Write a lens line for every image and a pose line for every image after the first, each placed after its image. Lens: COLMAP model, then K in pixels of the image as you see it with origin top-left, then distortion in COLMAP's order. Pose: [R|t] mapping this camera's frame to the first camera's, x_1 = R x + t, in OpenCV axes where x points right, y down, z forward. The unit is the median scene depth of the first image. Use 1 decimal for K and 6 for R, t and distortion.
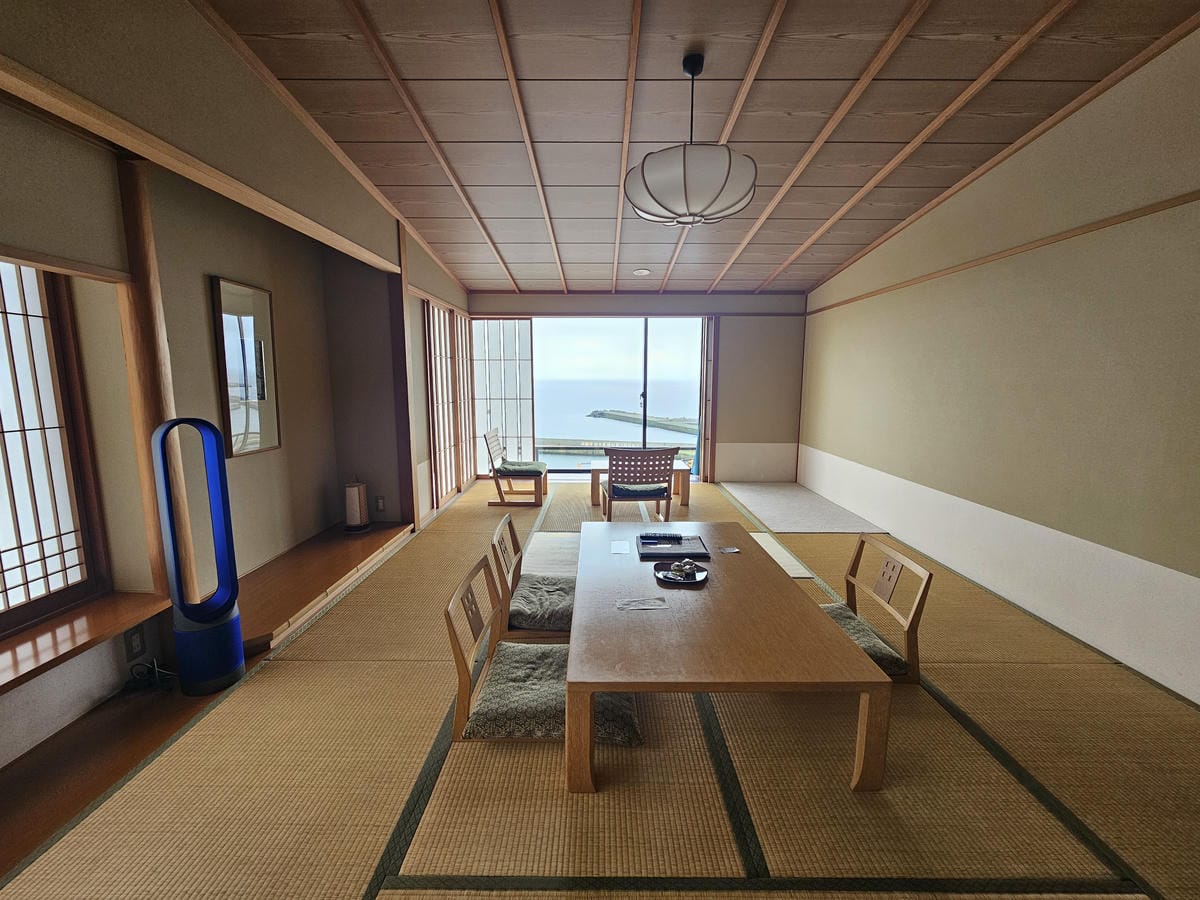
lens RADIAL K [[489.2, 0, 600.0], [0, 489.2, 450.0], [0, 0, 1]] dist [0.000088, 0.000423]
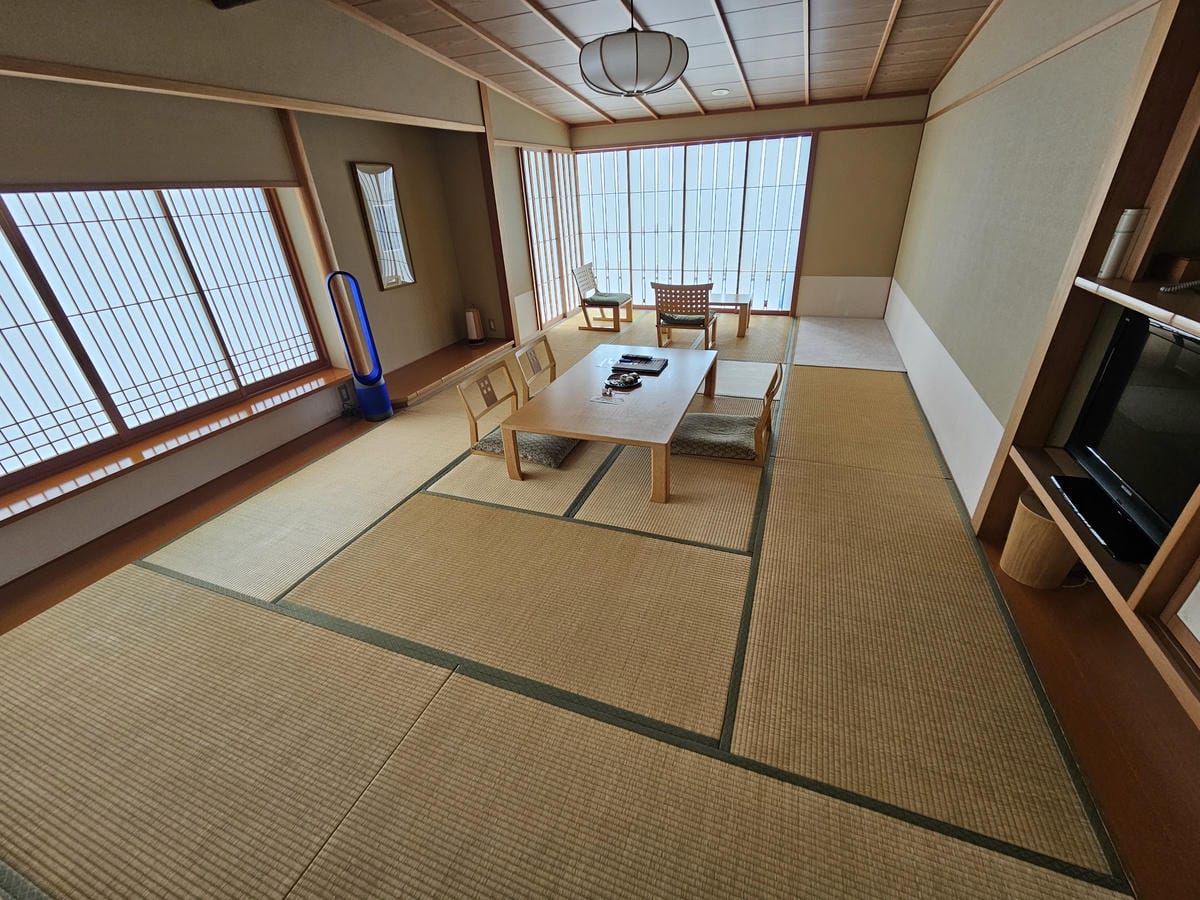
lens RADIAL K [[489.2, 0, 600.0], [0, 489.2, 450.0], [0, 0, 1]] dist [0.000088, 0.000423]
pose [[0.931222, 0.123416, -0.342921, 0.361512], [0.001293, 0.939793, 0.341742, -0.029974], [0.364451, -0.318681, 0.874996, -0.209872]]
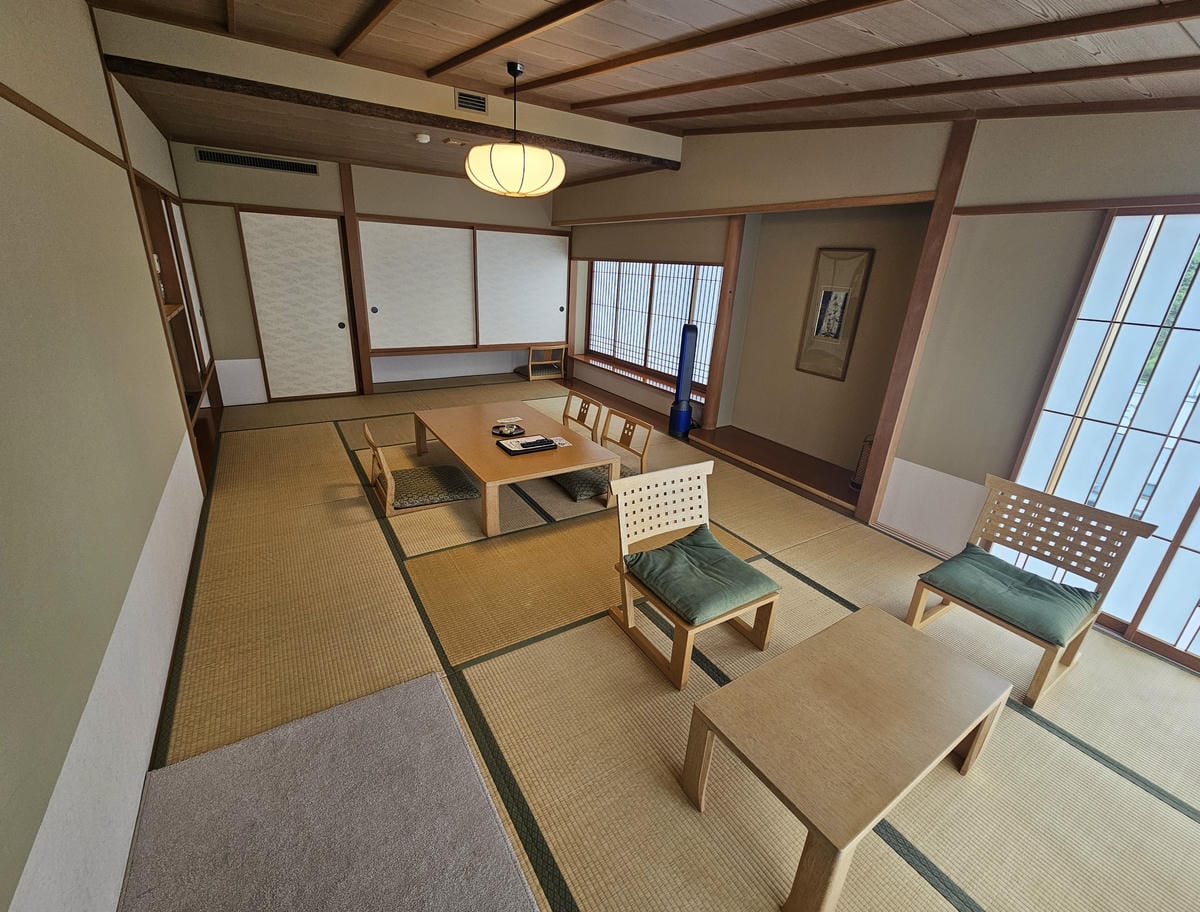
lens RADIAL K [[508.1, 0, 600.0], [0, 508.1, 456.0], [0, 0, 1]] dist [0.000086, -0.000008]
pose [[-0.844665, 0.144960, -0.515294, 0.461342], [-0.133357, 0.875298, 0.464832, -0.309422], [0.518418, 0.461345, -0.720003, 1.479673]]
